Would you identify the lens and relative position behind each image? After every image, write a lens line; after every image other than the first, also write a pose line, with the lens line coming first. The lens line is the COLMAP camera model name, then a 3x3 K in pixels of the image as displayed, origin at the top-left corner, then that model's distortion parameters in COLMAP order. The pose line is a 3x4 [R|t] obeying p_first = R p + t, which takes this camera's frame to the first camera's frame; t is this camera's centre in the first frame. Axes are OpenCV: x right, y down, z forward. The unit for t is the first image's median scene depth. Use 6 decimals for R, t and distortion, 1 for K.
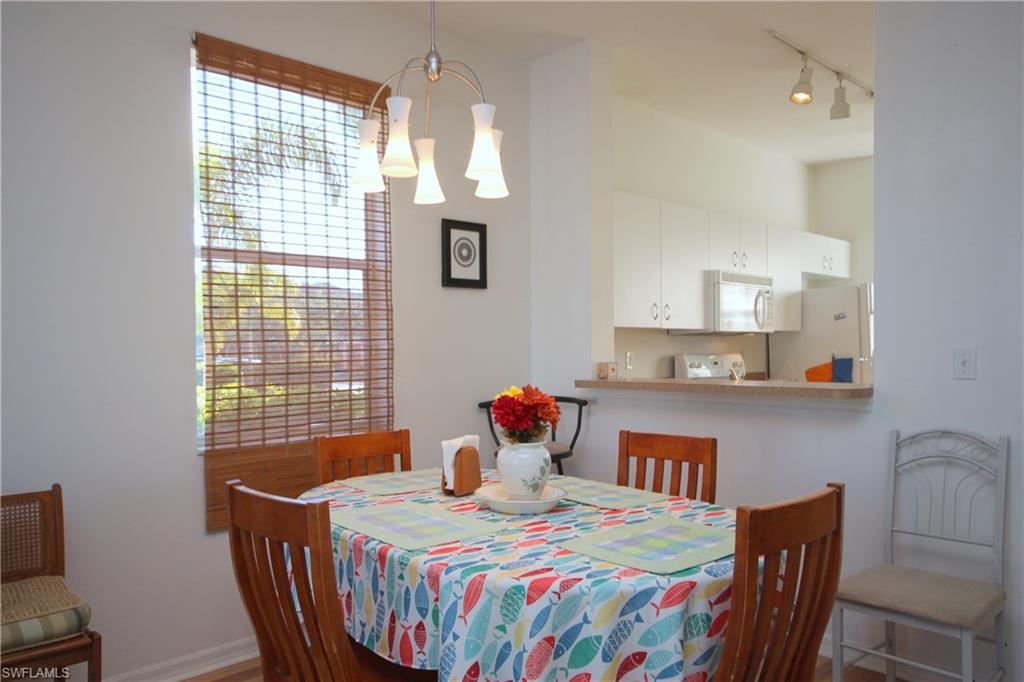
lens RADIAL K [[762.2, 0, 512.0], [0, 762.2, 341.0], [0, 0, 1]] dist [0.061337, 0.000054]
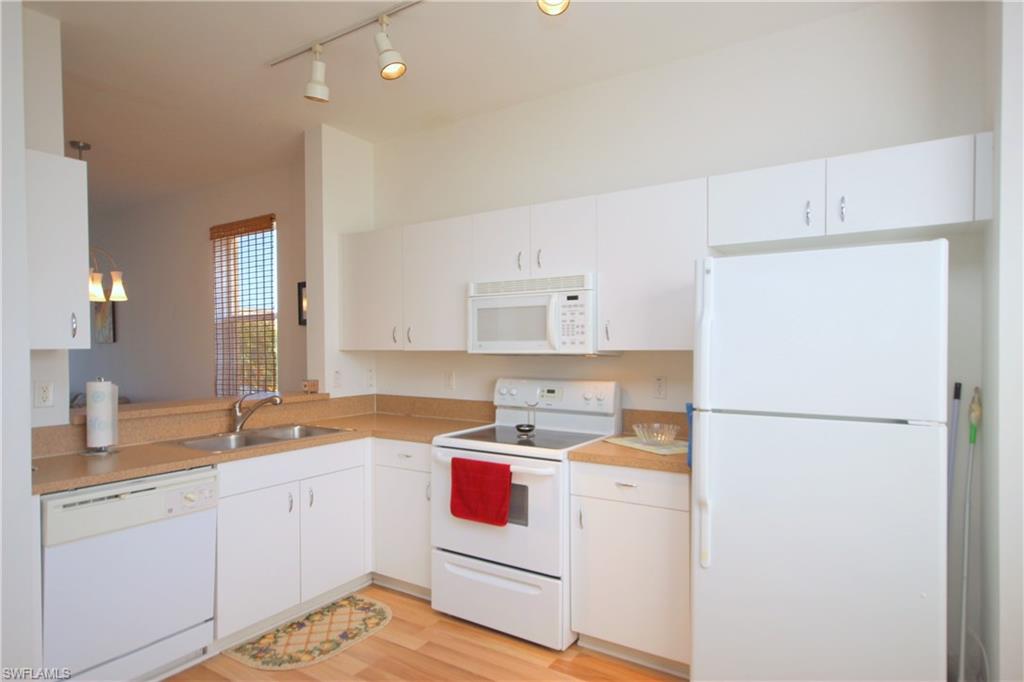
lens RADIAL K [[576.4, 0, 514.9], [0, 576.4, 349.2], [0, 0, 1]] dist [-0.000366, 0.022032]
pose [[0.221783, 0.016550, -0.974956, 1.254307], [0.009237, 0.999775, 0.019072, -0.040317], [0.975052, -0.013236, 0.221580, 1.230670]]
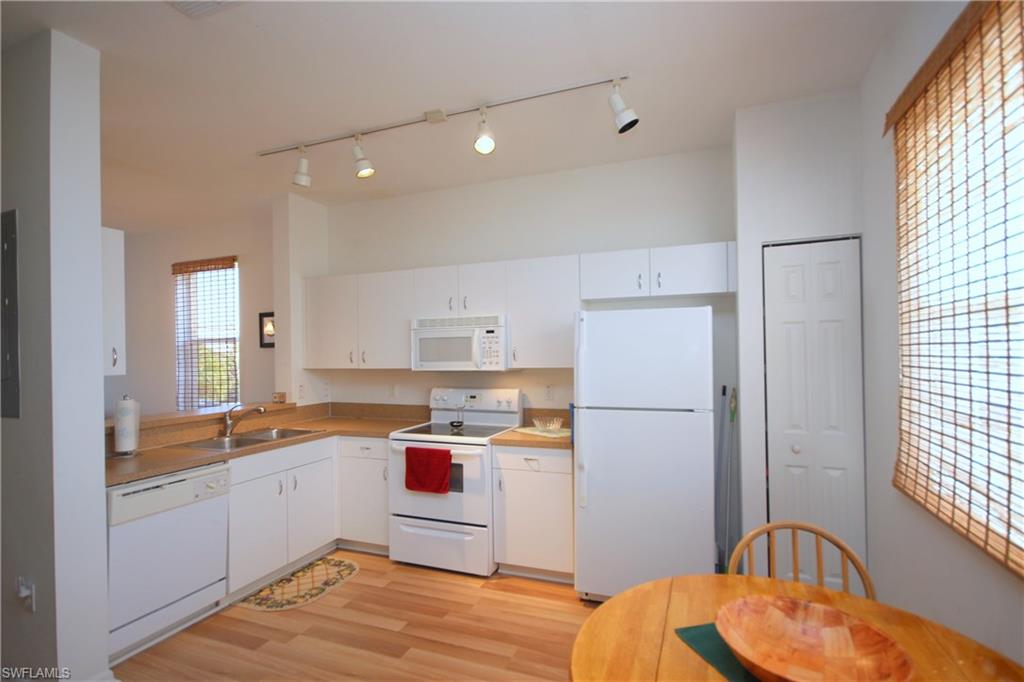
lens RADIAL K [[484.3, 0, 513.1], [0, 484.3, 348.3], [0, 0, 1]] dist [0.000050, -0.000666]
pose [[0.412575, -0.004453, -0.910913, 1.388349], [0.016908, 0.999853, 0.002770, -0.064176], [0.910767, -0.016545, 0.412590, 1.130544]]
